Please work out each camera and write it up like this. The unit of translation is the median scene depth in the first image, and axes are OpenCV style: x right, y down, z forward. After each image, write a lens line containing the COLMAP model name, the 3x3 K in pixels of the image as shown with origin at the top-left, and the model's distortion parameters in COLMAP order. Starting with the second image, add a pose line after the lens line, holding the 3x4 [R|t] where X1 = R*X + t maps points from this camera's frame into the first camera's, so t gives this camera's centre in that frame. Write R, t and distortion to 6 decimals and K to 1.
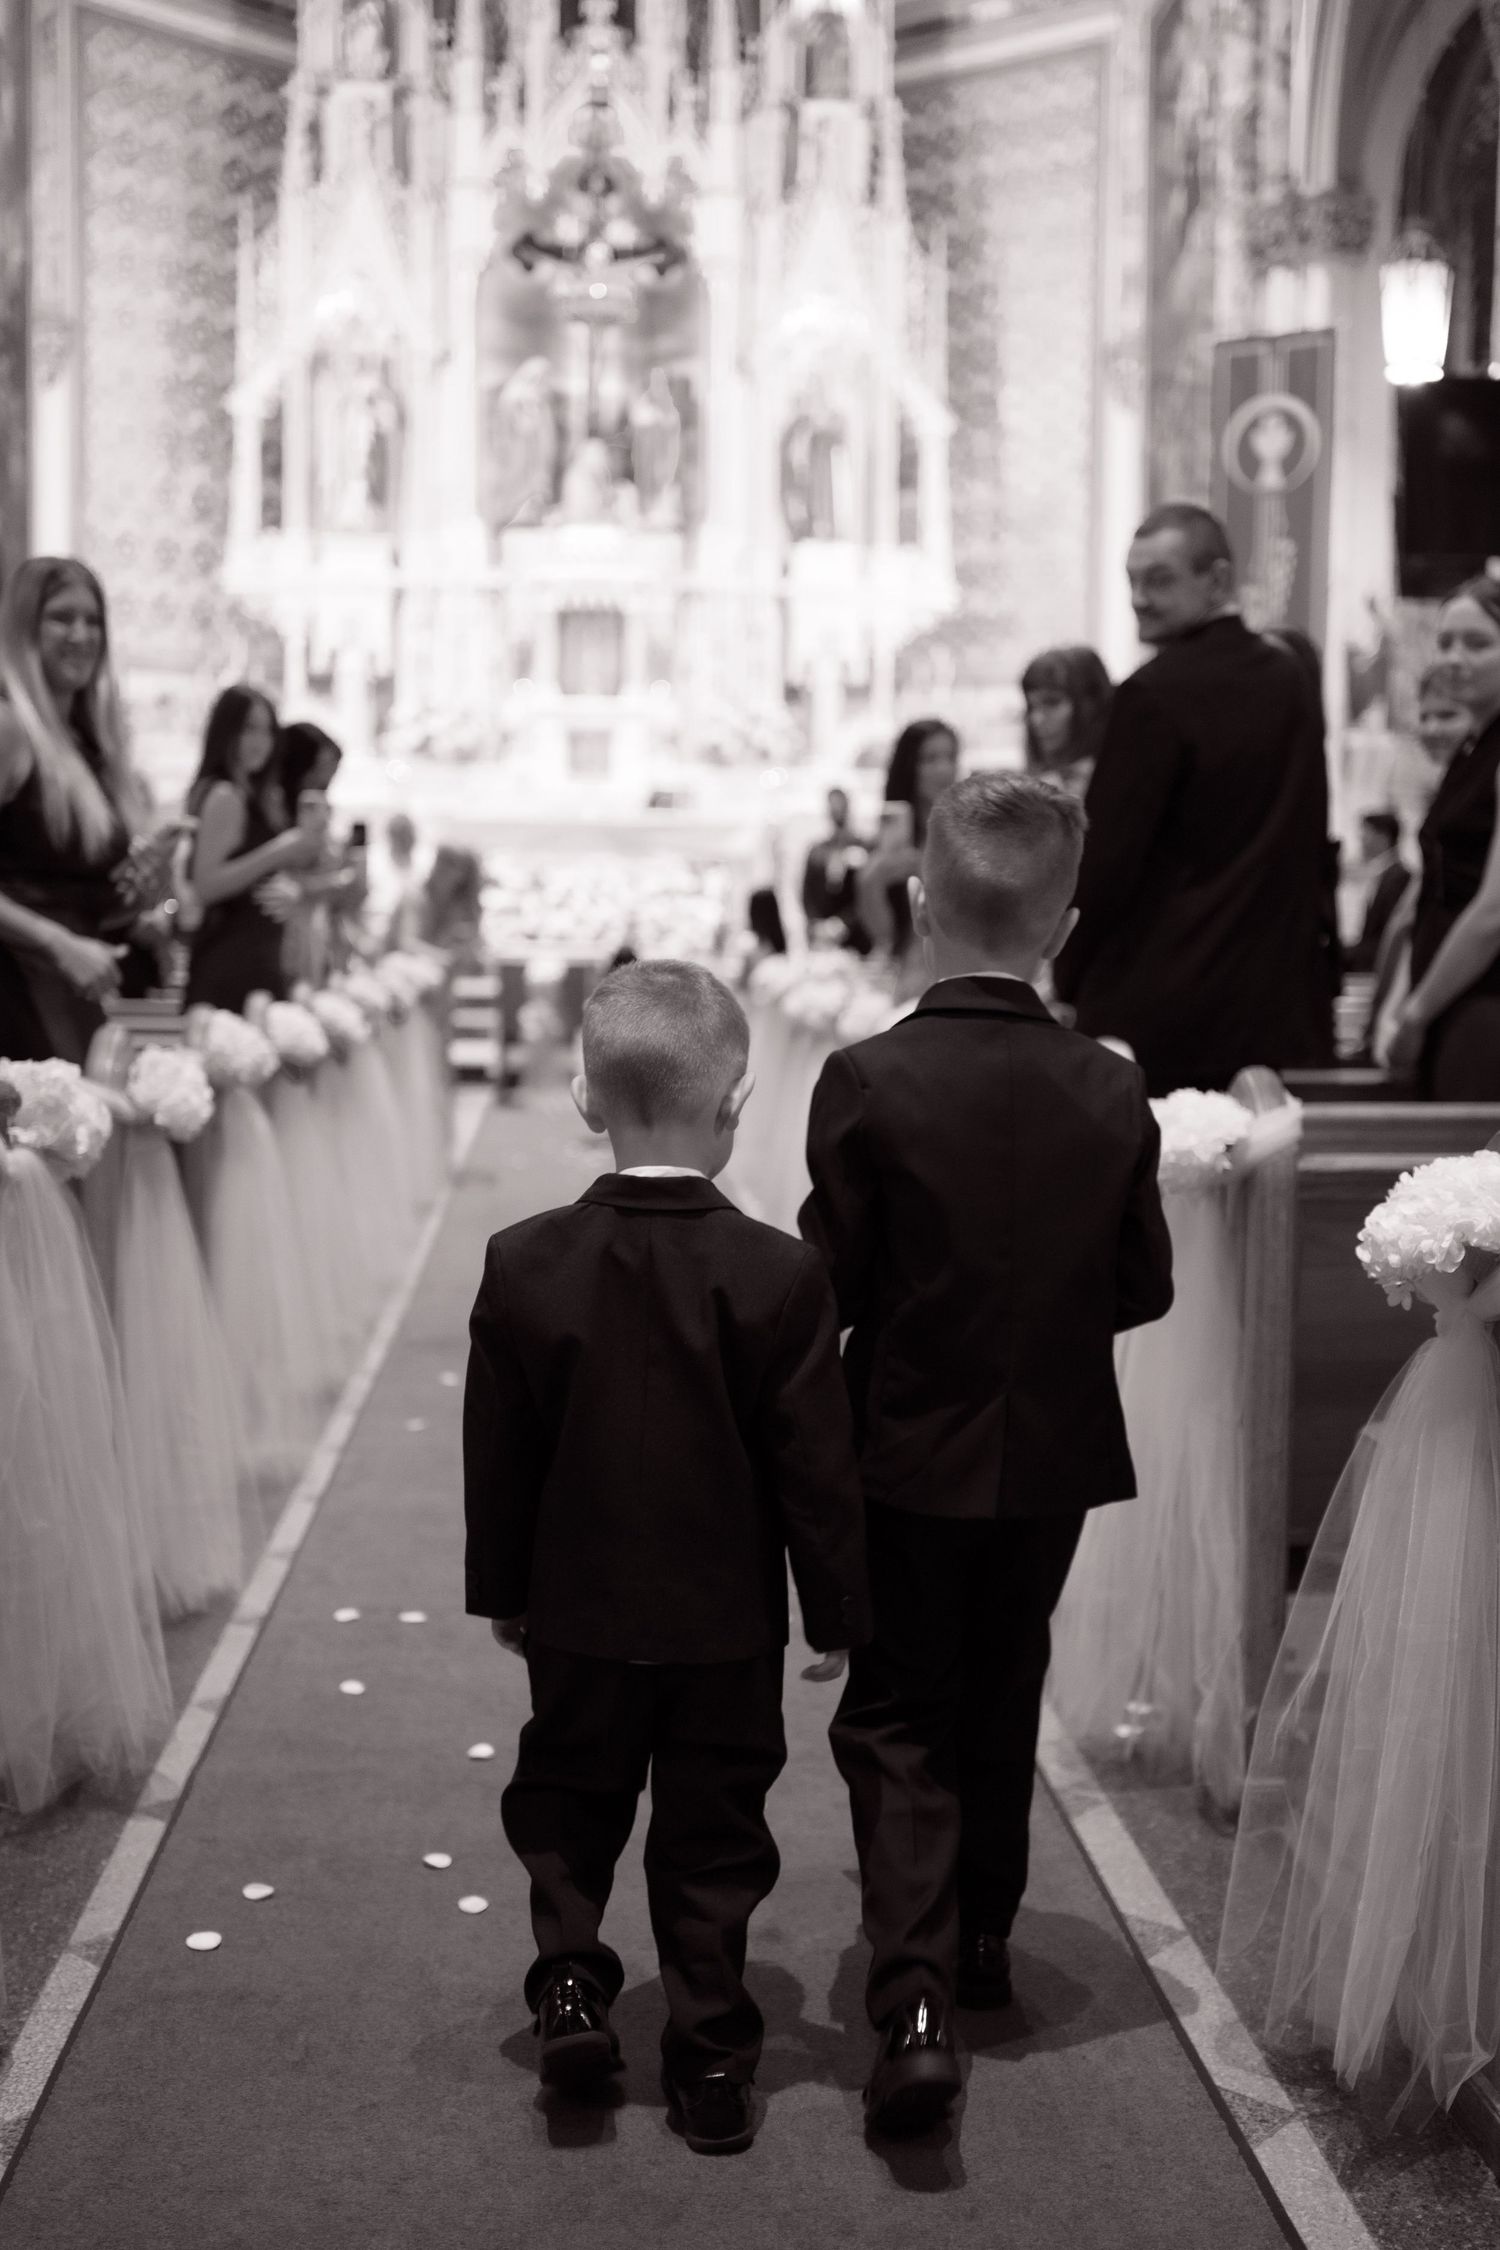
lens RADIAL K [[2492.6, 0, 775.2], [0, 2492.6, 1118.5], [0, 0, 1]] dist [-0.099159, 0.175055]
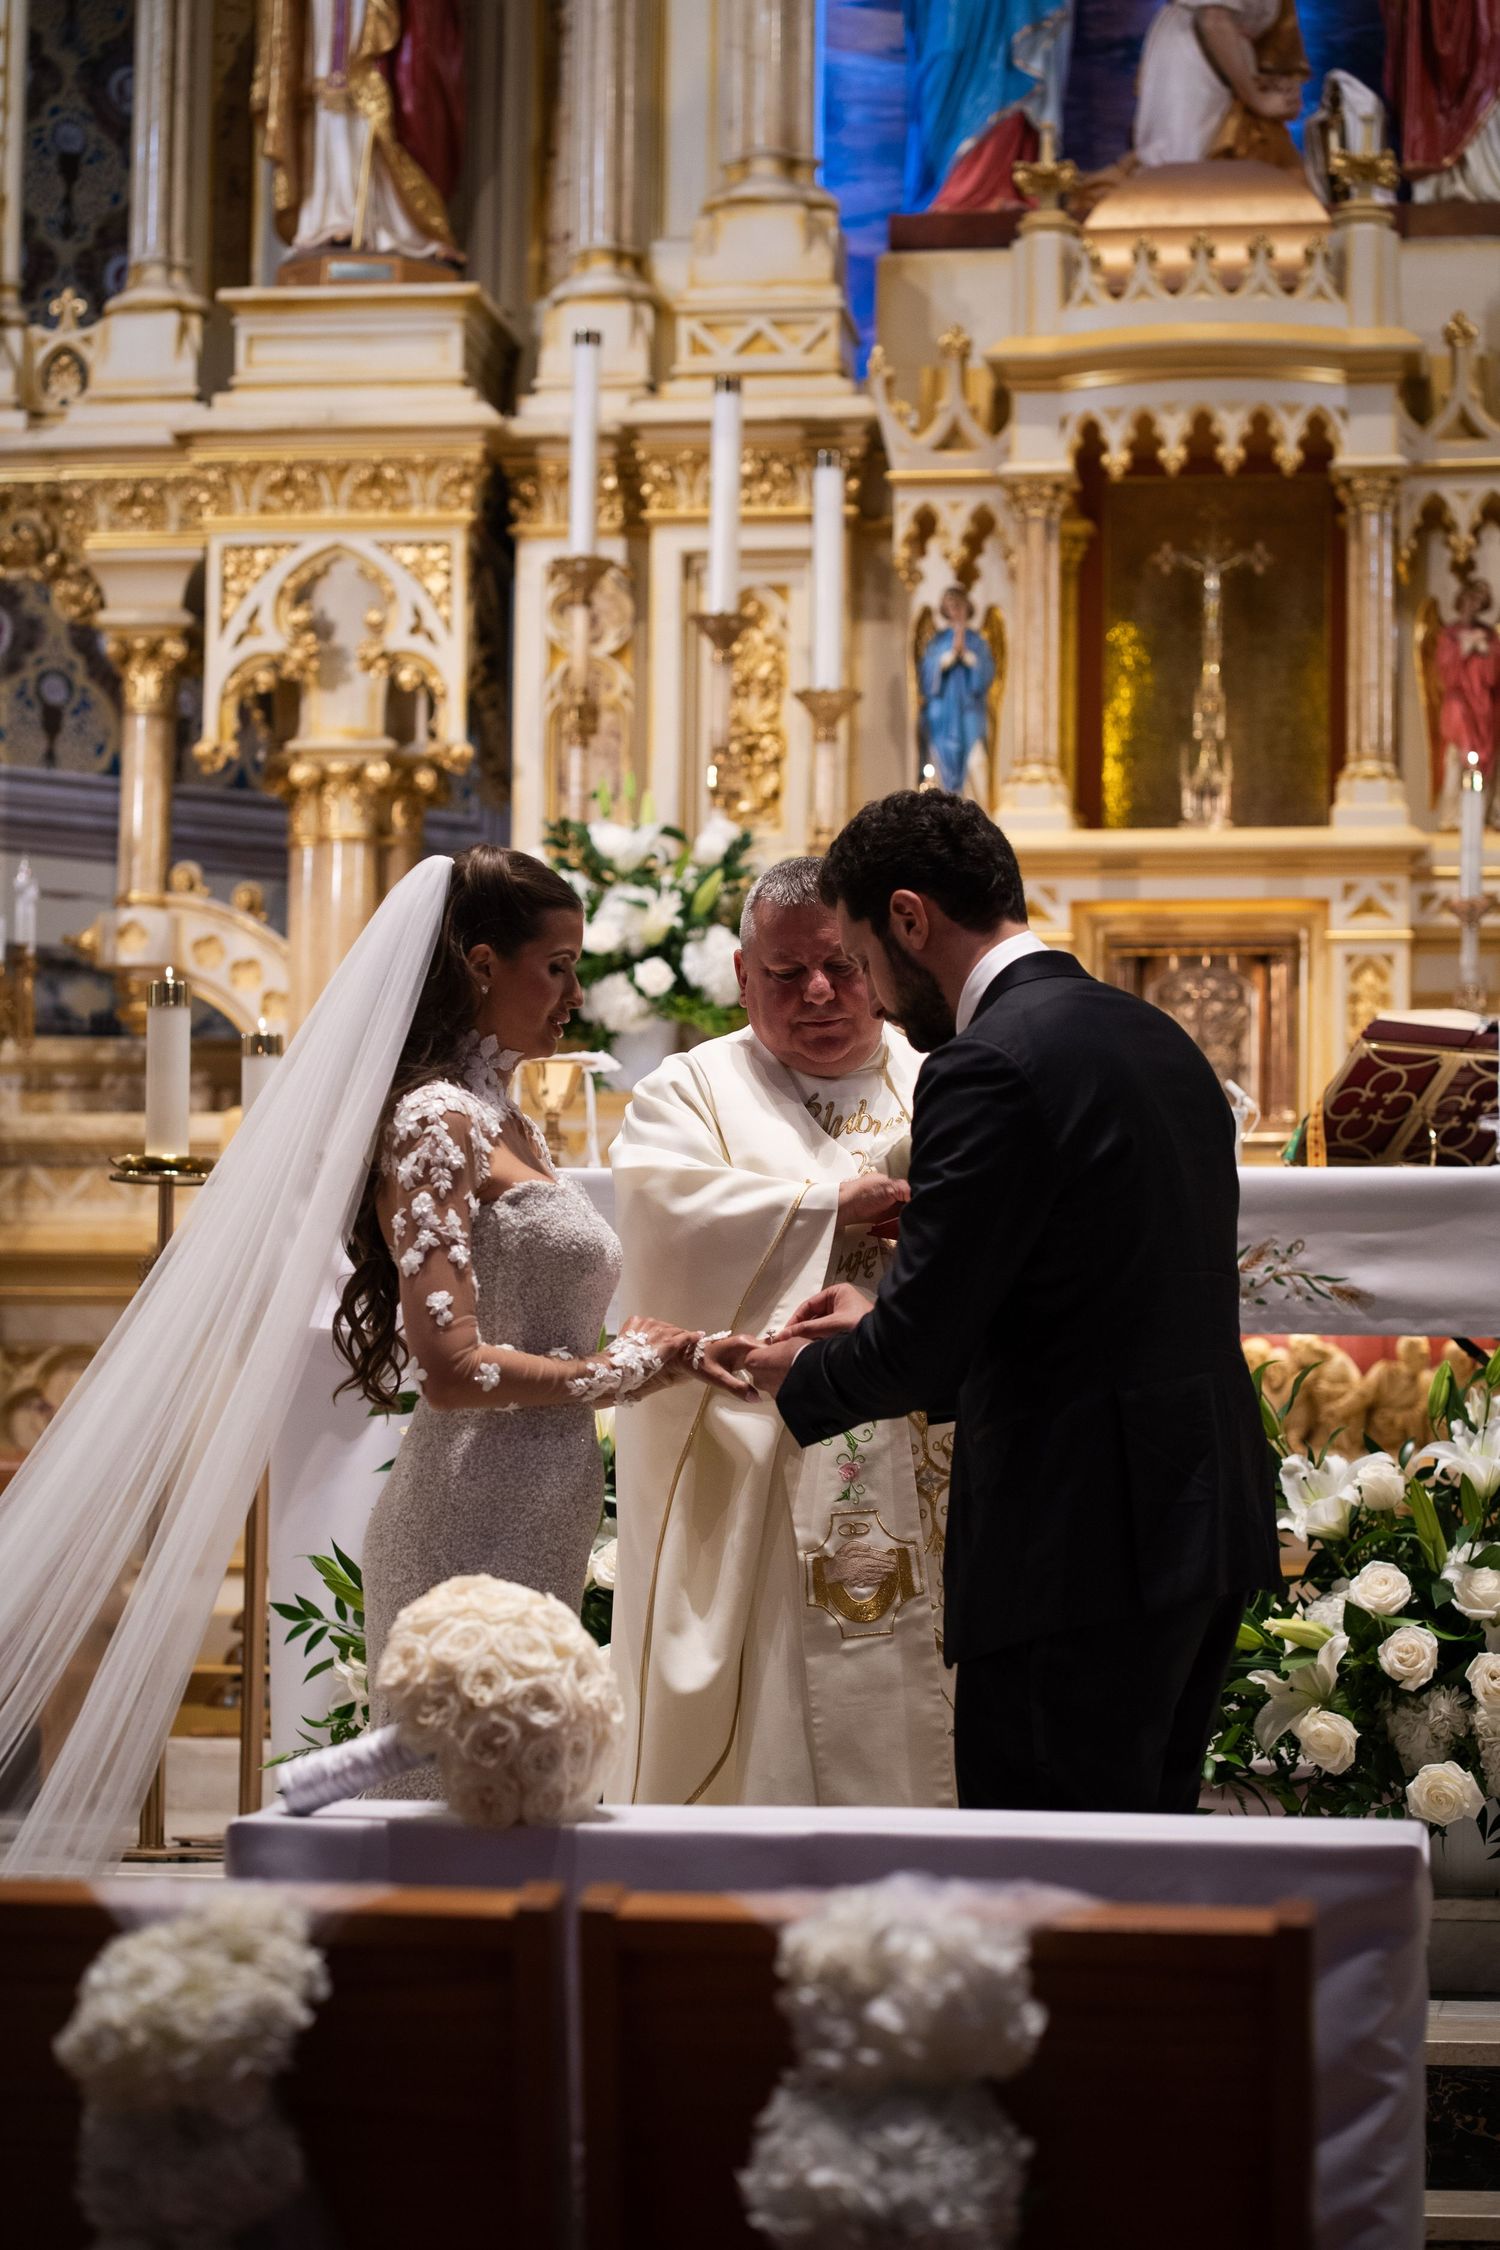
lens RADIAL K [[5418.1, 0, 739.9], [0, 5418.1, 1120.9], [0, 0, 1]] dist [0.156166, -3.291371]
pose [[0.976626, -0.025494, -0.213431, -0.002576], [-0.015372, 0.982115, -0.187655, -0.032900], [0.214397, 0.186549, 0.958766, 0.462461]]
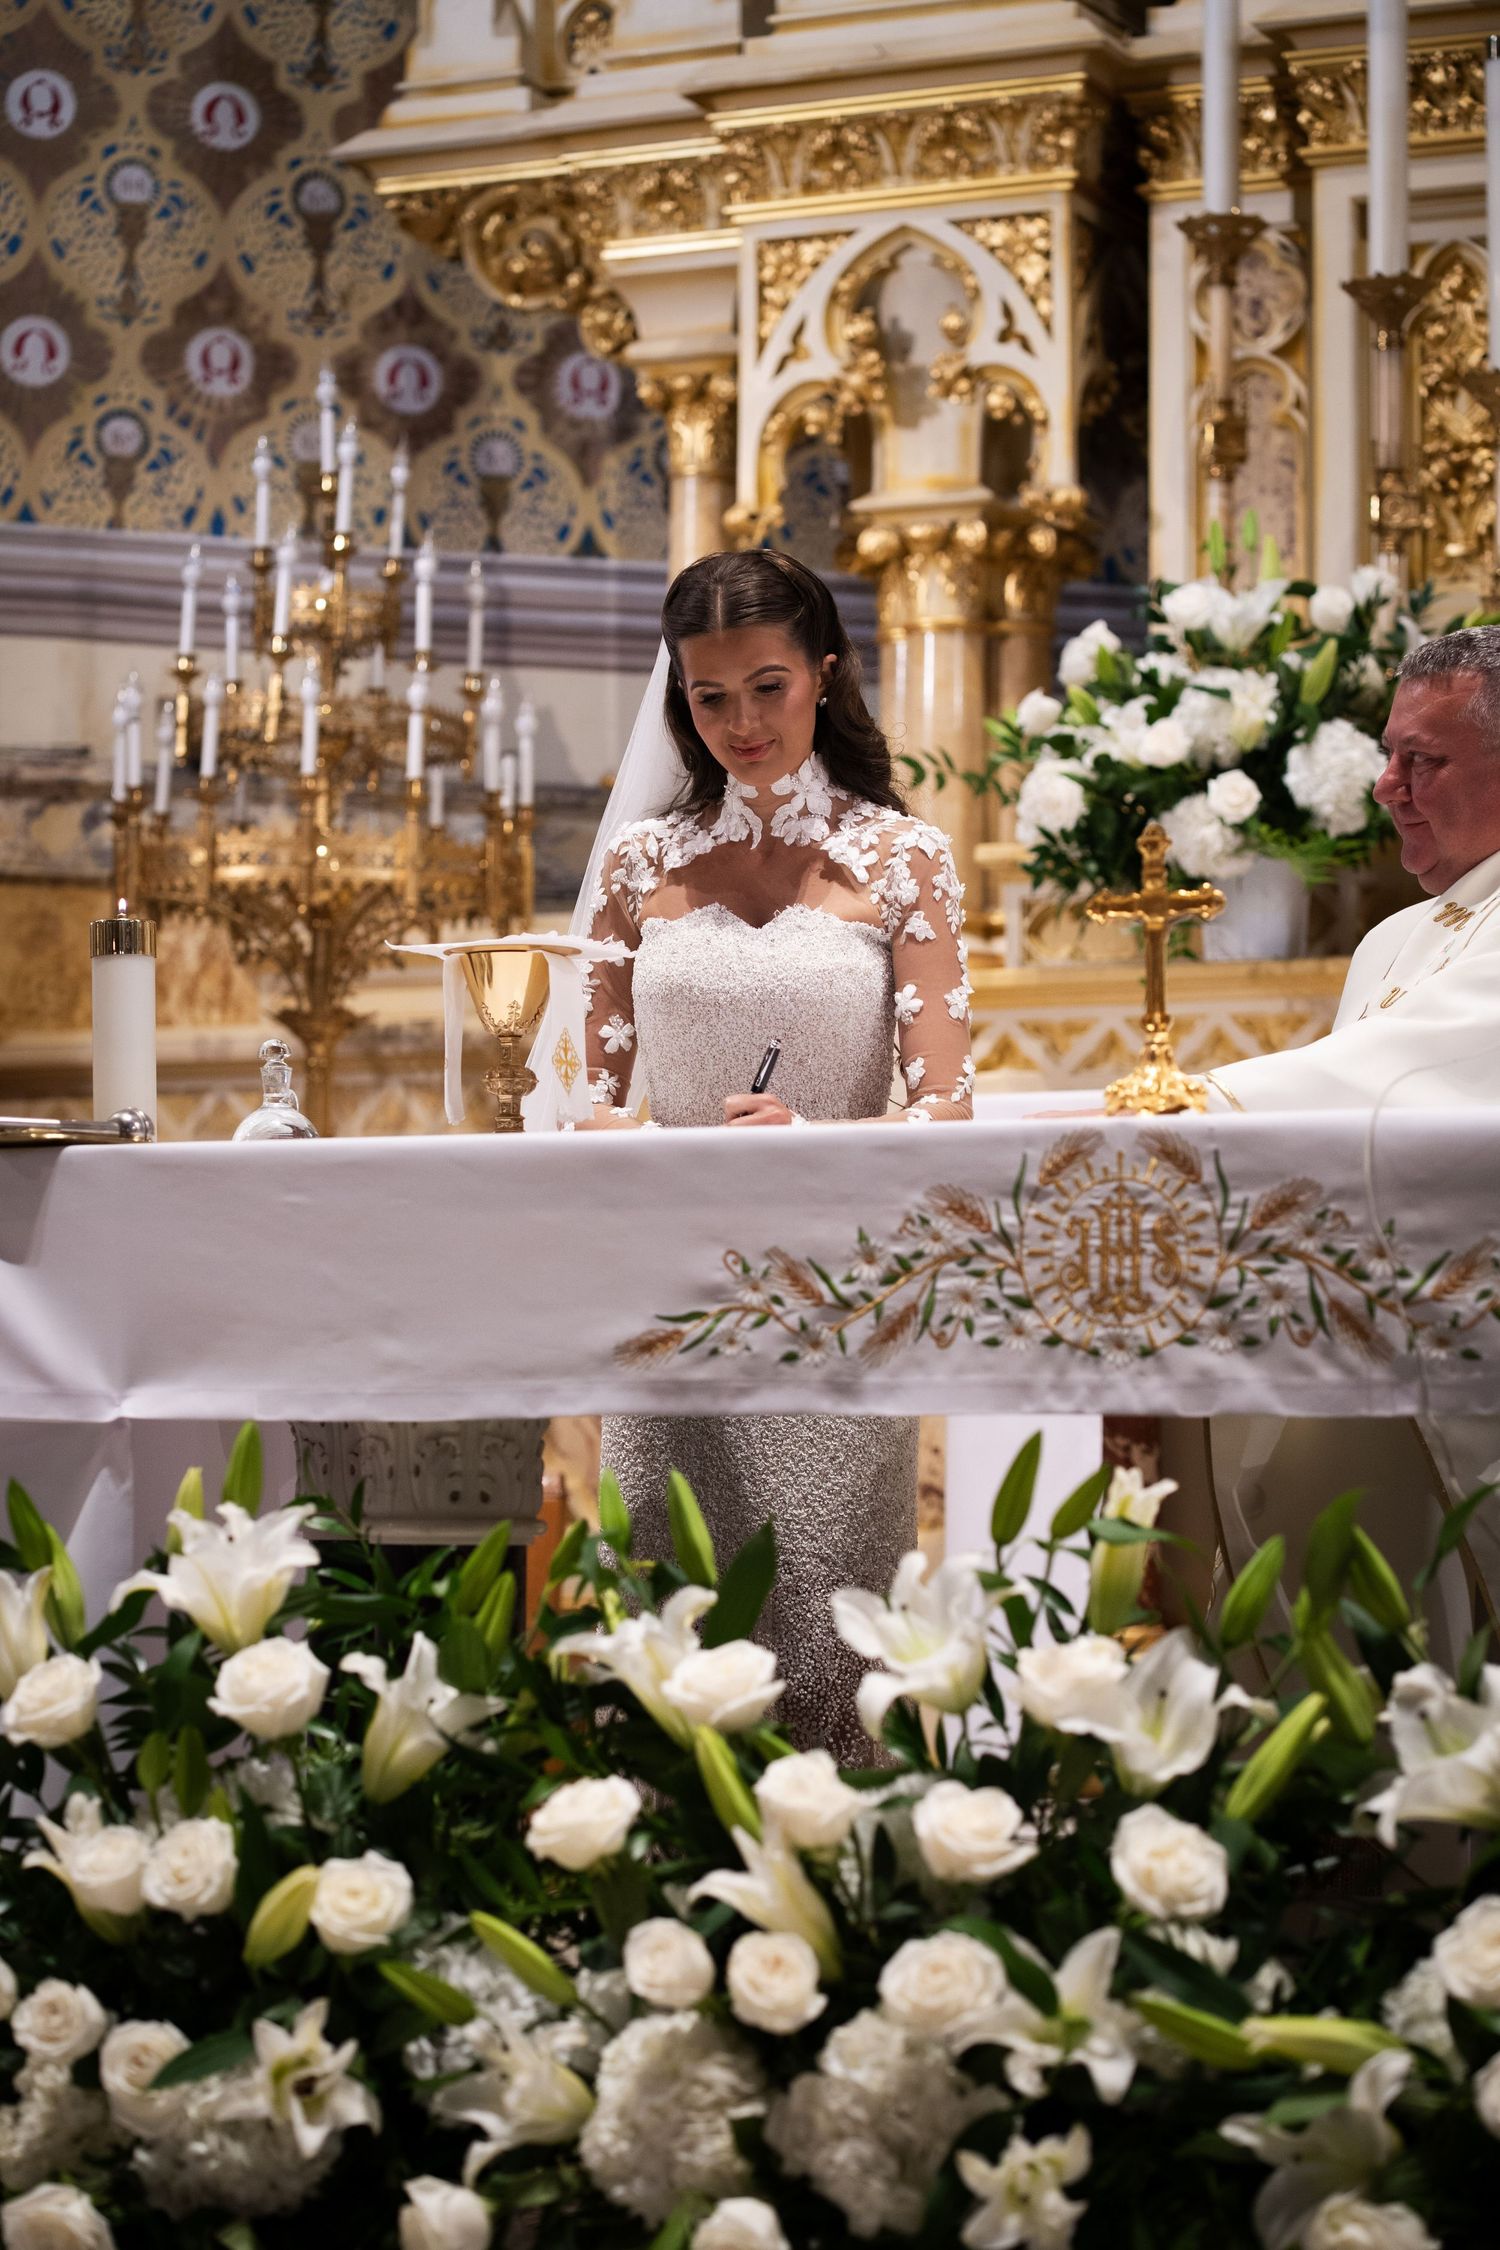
lens RADIAL K [[5384.5, 0, 743.0], [0, 5384.5, 1182.1], [0, 0, 1]] dist [0.113786, -2.745474]
pose [[0.871150, -0.040336, -0.489358, 0.027973], [-0.032959, 0.989569, -0.140239, -0.069080], [0.489910, 0.138298, 0.860733, 0.645663]]
